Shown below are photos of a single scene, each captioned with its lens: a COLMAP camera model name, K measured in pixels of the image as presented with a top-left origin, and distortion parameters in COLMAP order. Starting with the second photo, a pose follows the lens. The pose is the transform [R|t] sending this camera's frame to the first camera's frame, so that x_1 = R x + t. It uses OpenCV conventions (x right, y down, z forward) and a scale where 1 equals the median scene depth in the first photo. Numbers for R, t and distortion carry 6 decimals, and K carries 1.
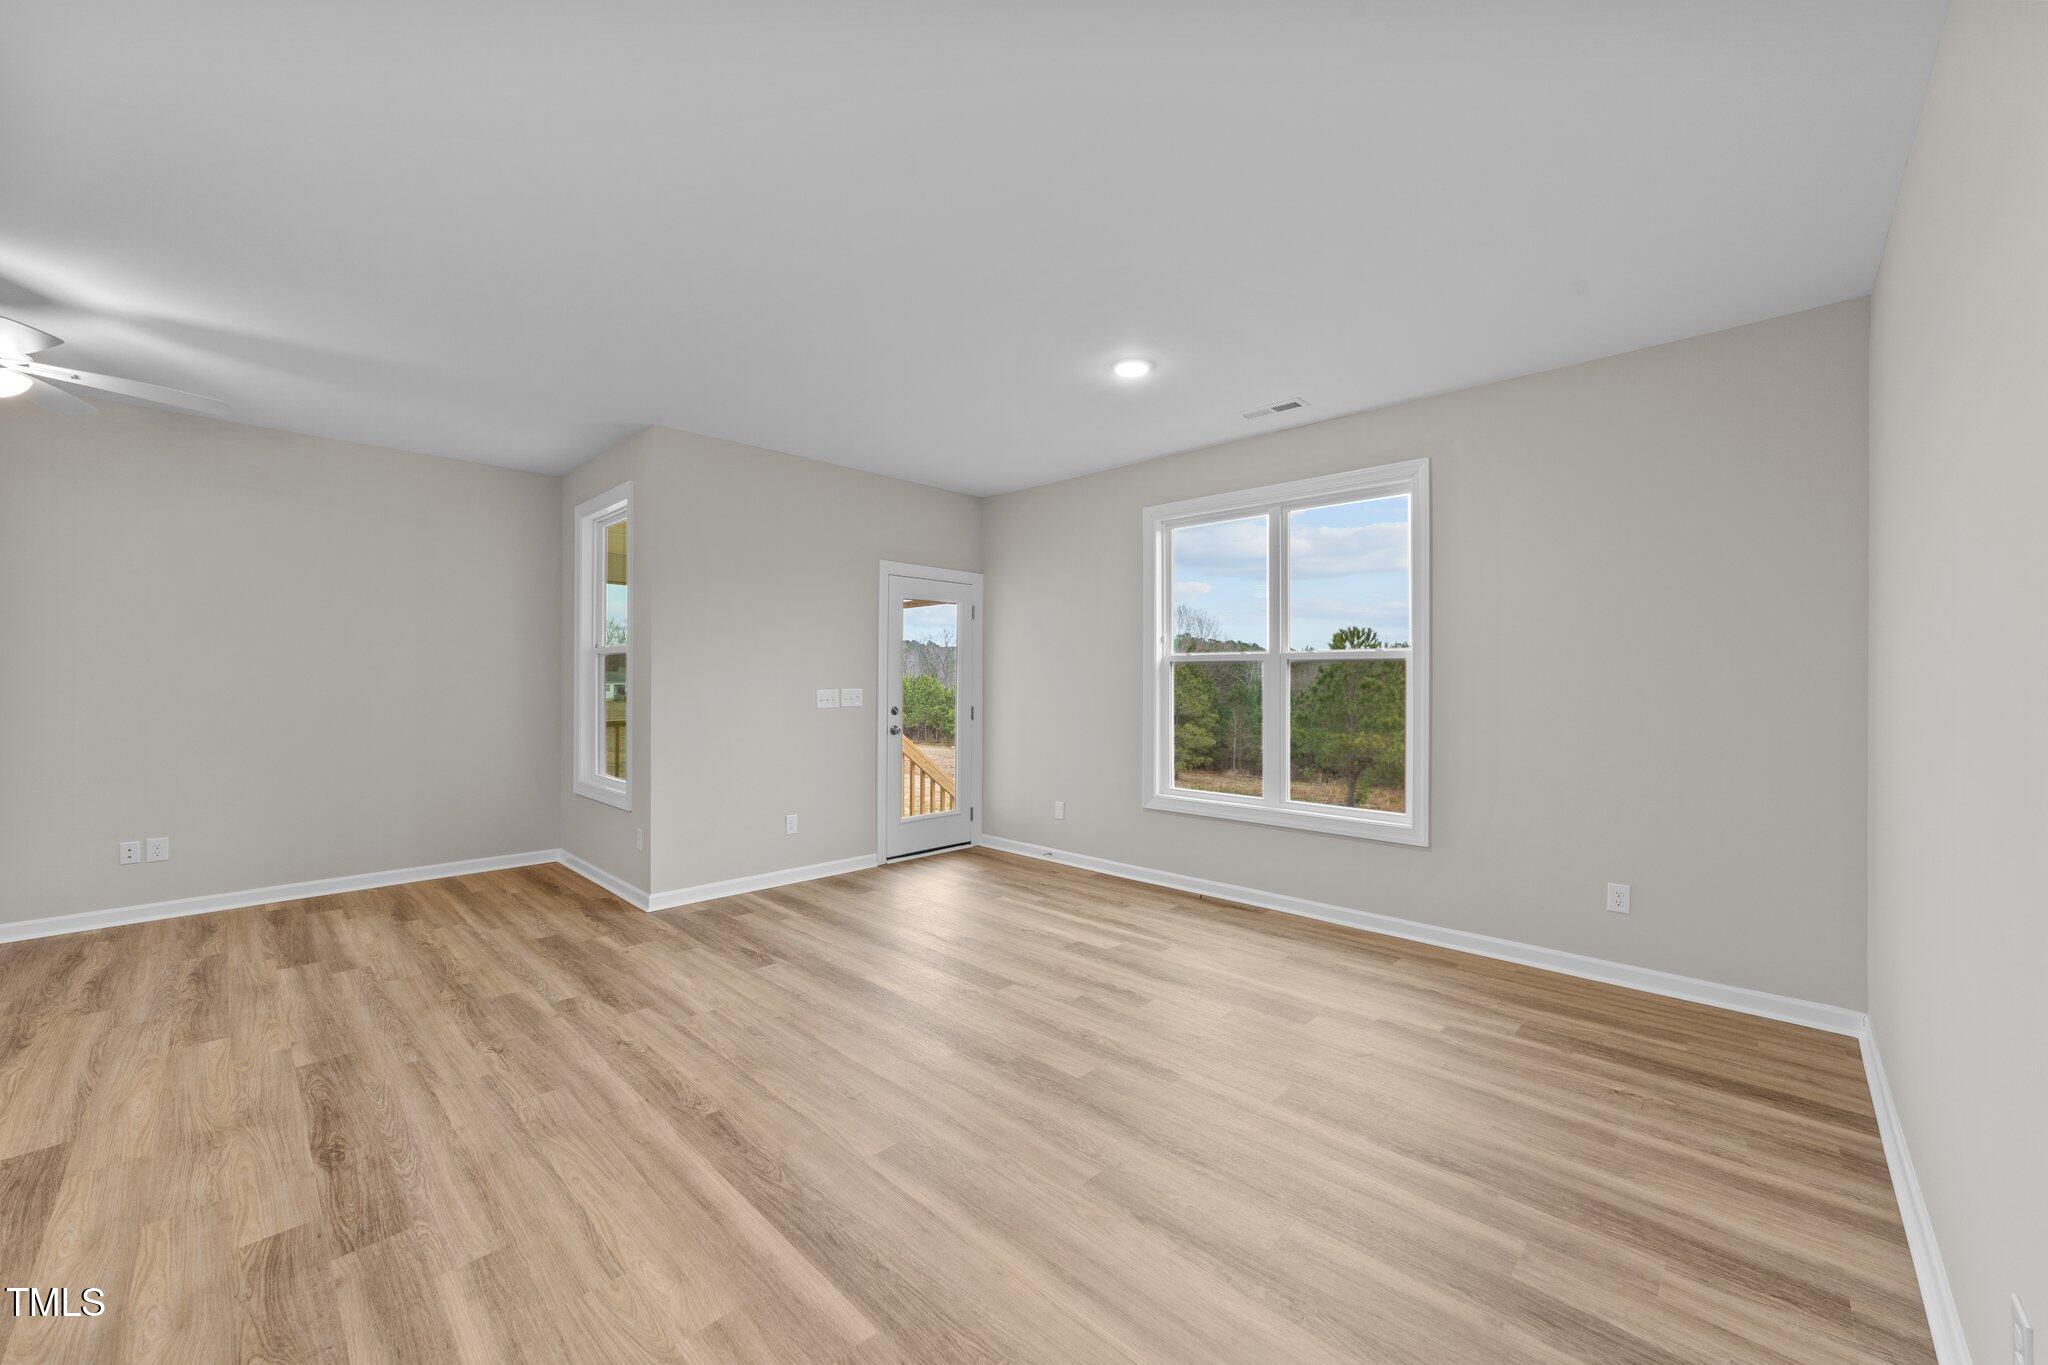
lens RADIAL K [[780.3, 0, 1022.3], [0, 780.3, 675.4], [0, 0, 1]] dist [-0.013853, 0.006422]
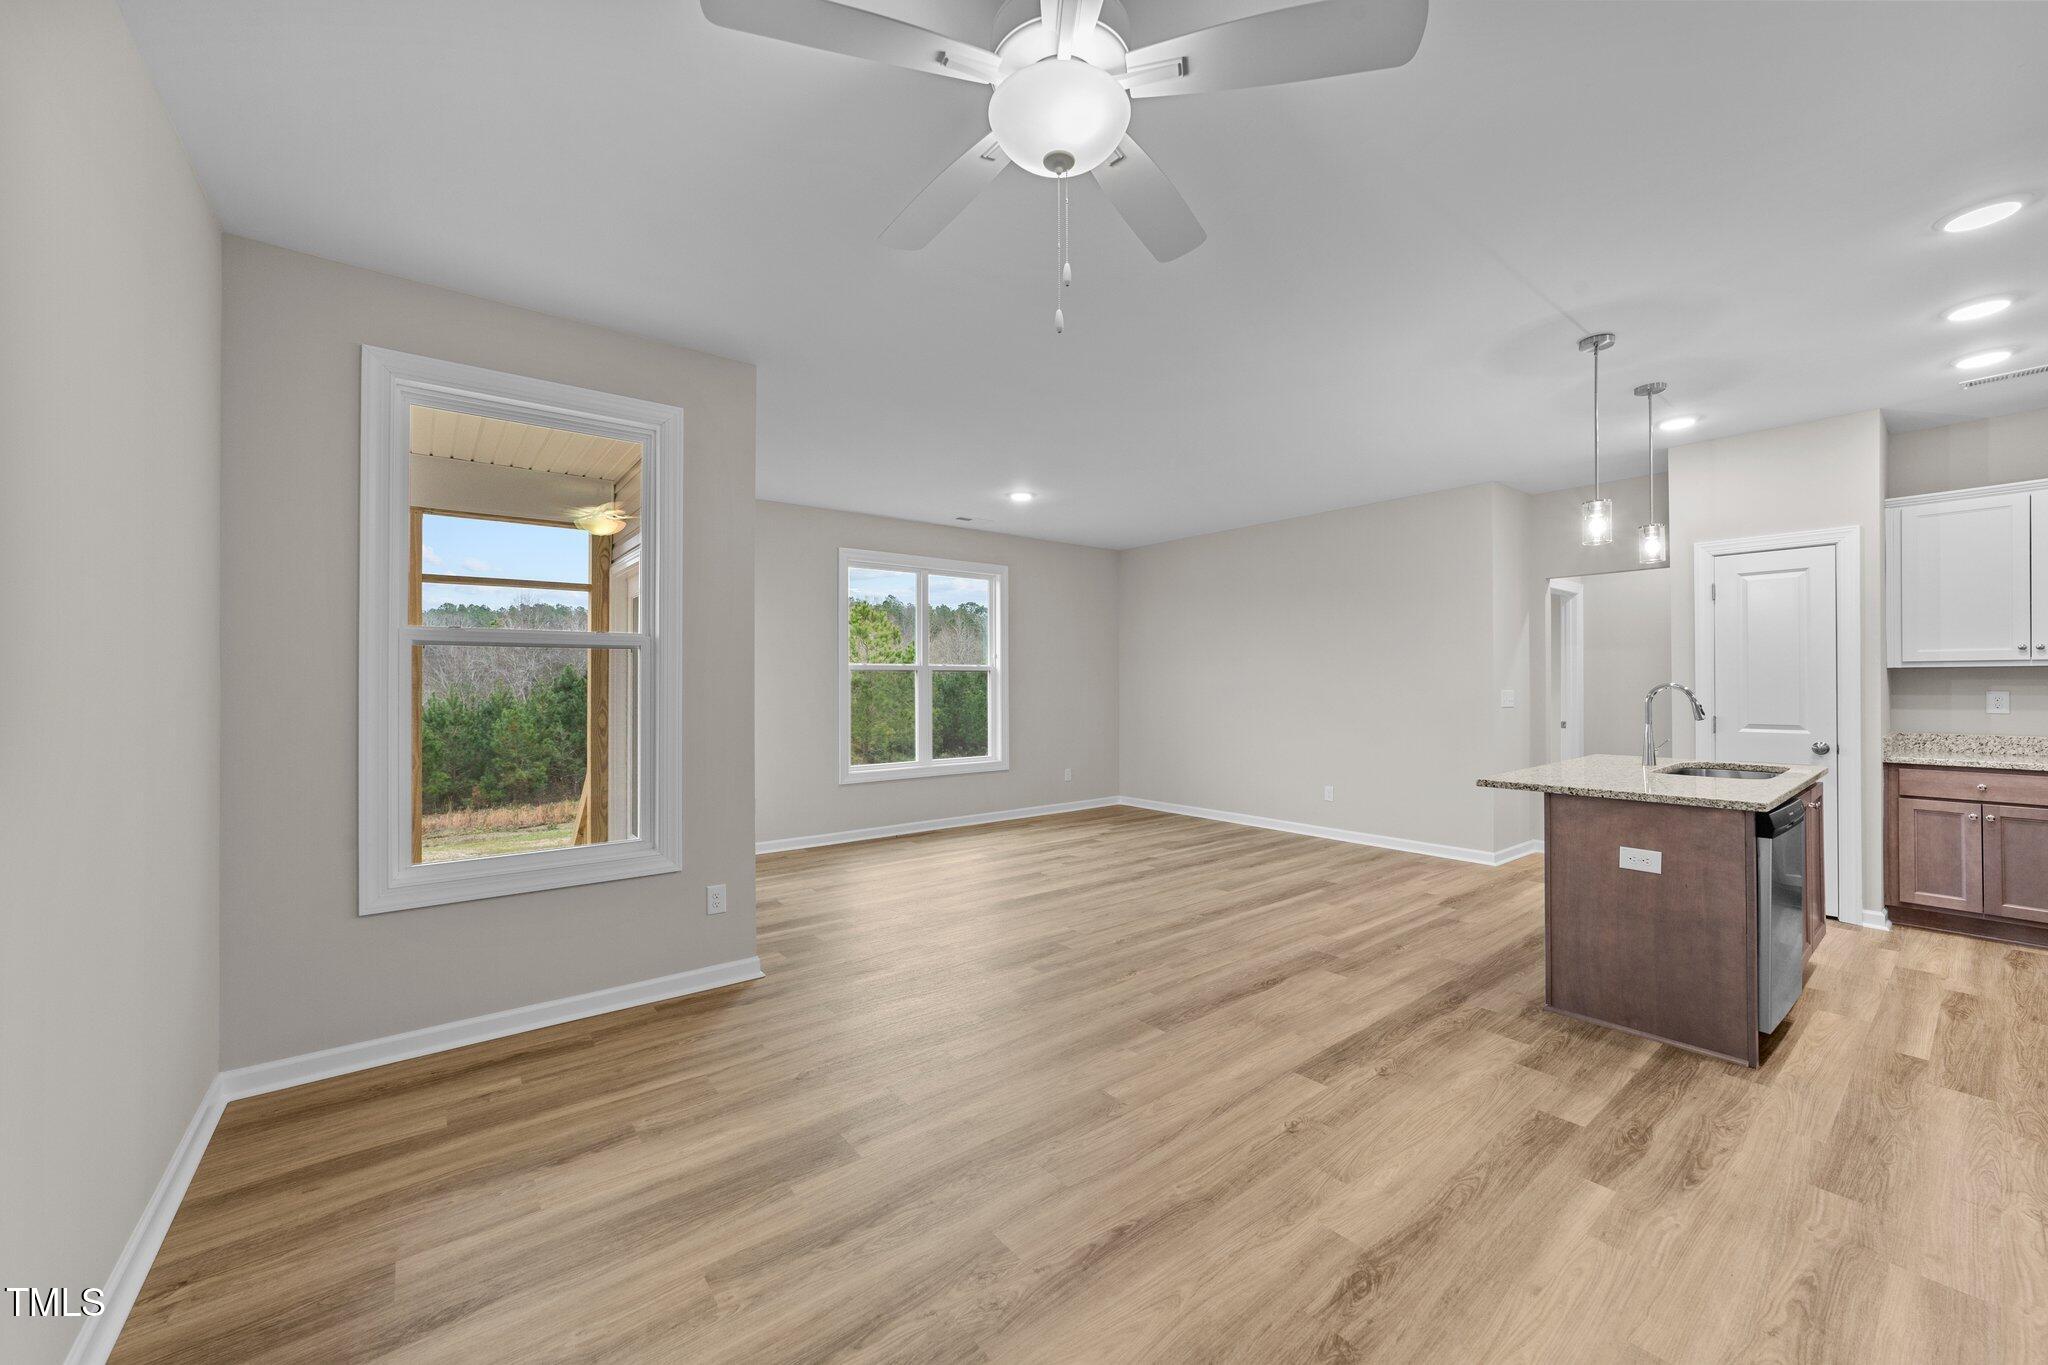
lens RADIAL K [[780.3, 0, 1029.2], [0, 780.3, 679.9], [0, 0, 1]] dist [-0.013853, 0.006422]
pose [[0.131393, 0.001206, 0.991330, -1.525442], [-0.002338, 0.999997, -0.000907, 0.000512], [-0.991328, -0.002199, 0.131396, 0.770798]]
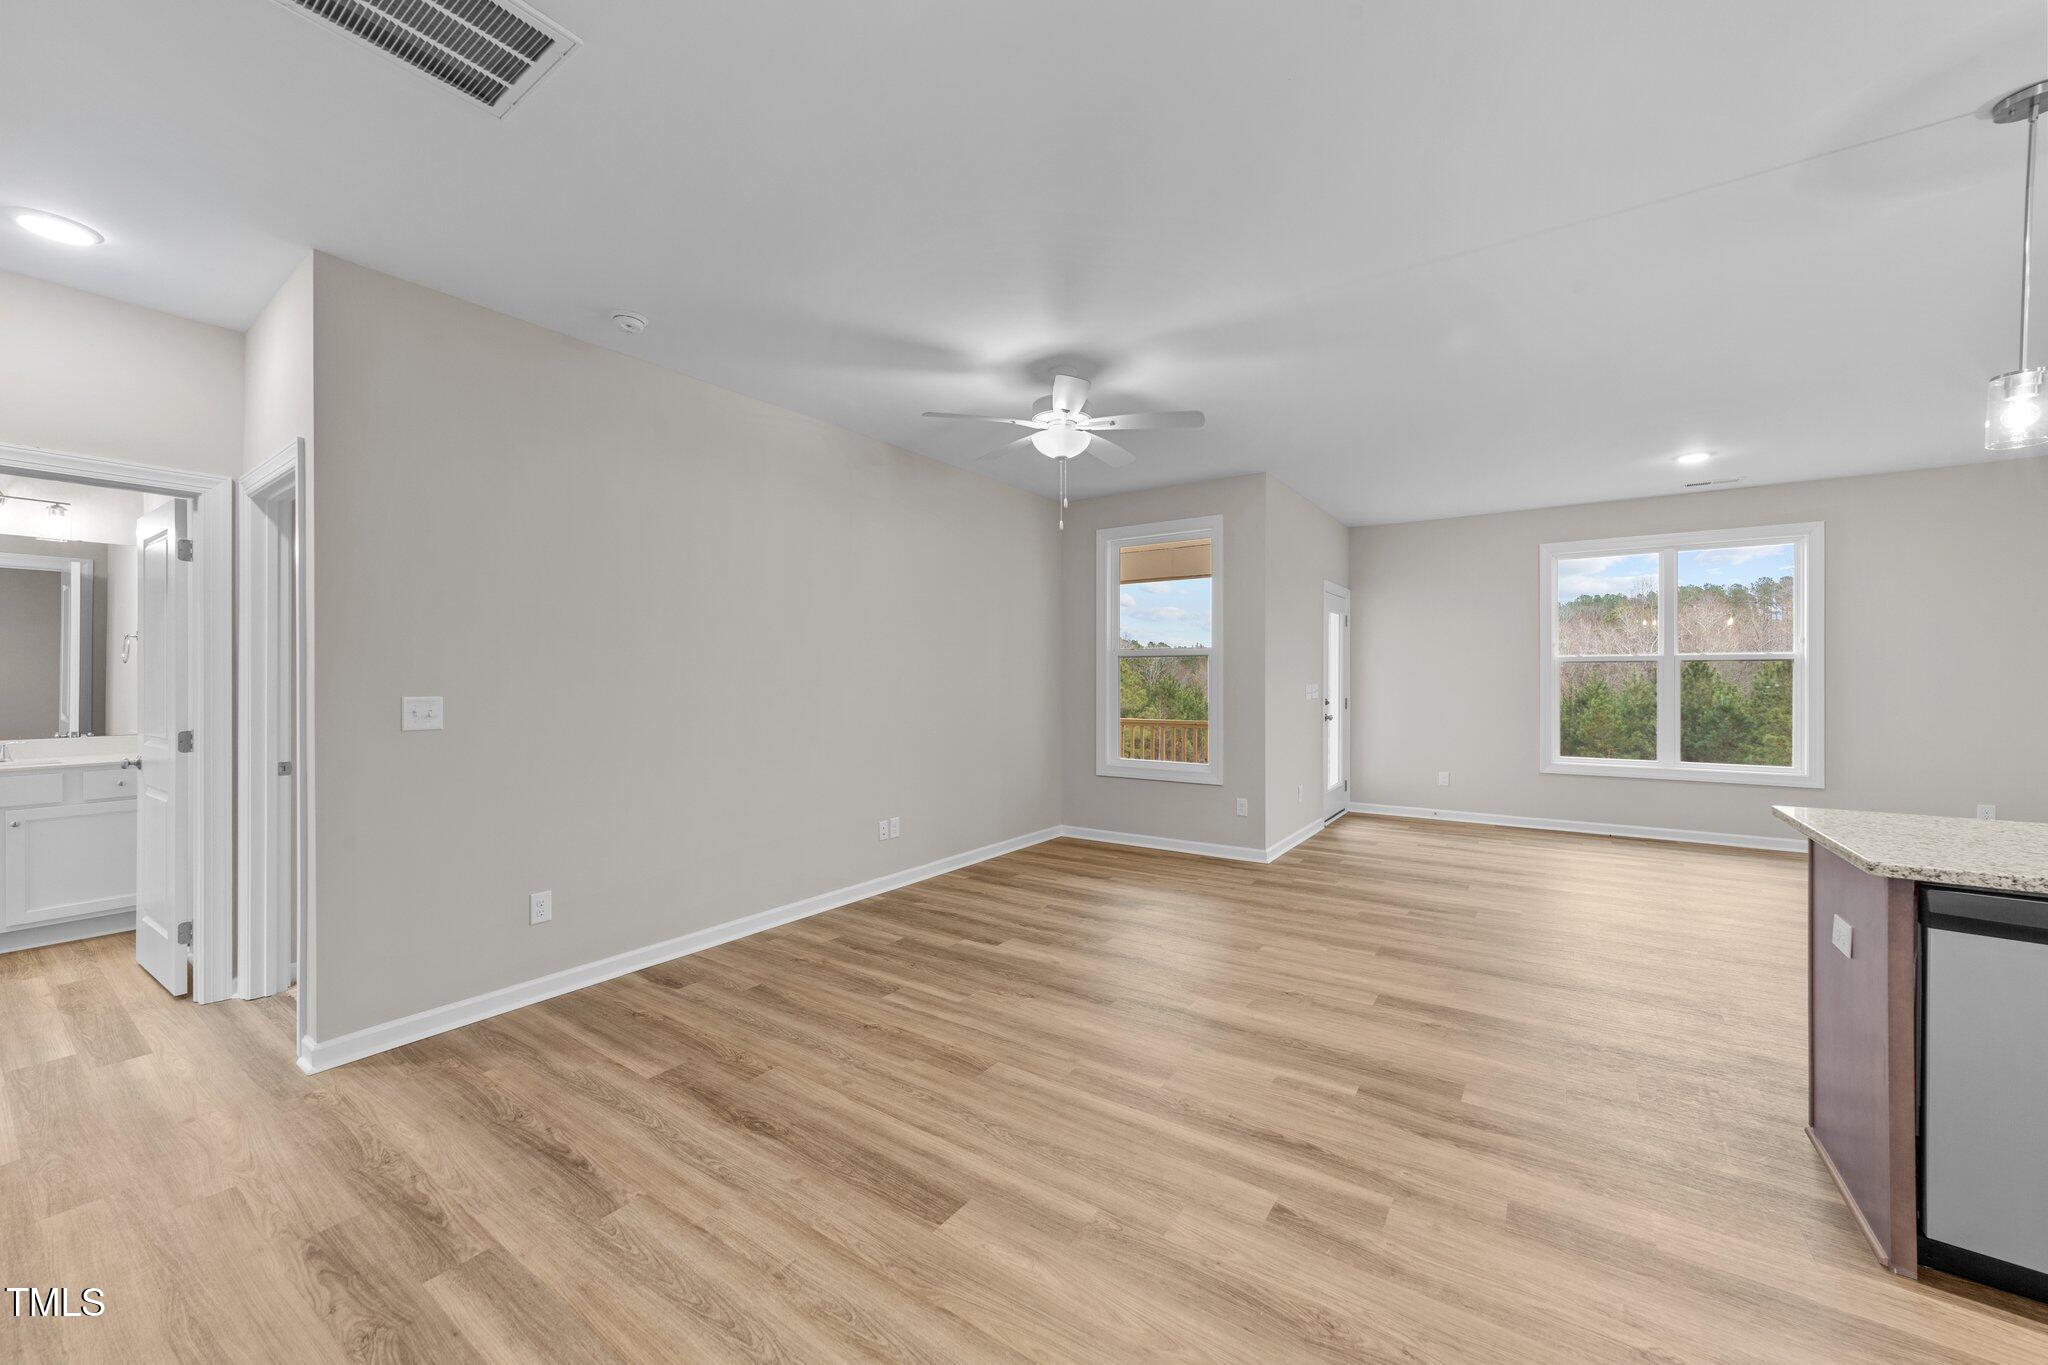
lens RADIAL K [[780.3, 0, 1029.9], [0, 780.3, 678.8], [0, 0, 1]] dist [-0.013853, 0.006422]
pose [[0.986580, -0.005973, 0.163172, -1.305928], [0.004568, 0.999949, 0.008983, -0.005624], [-0.163218, -0.008117, 0.986557, -0.202771]]
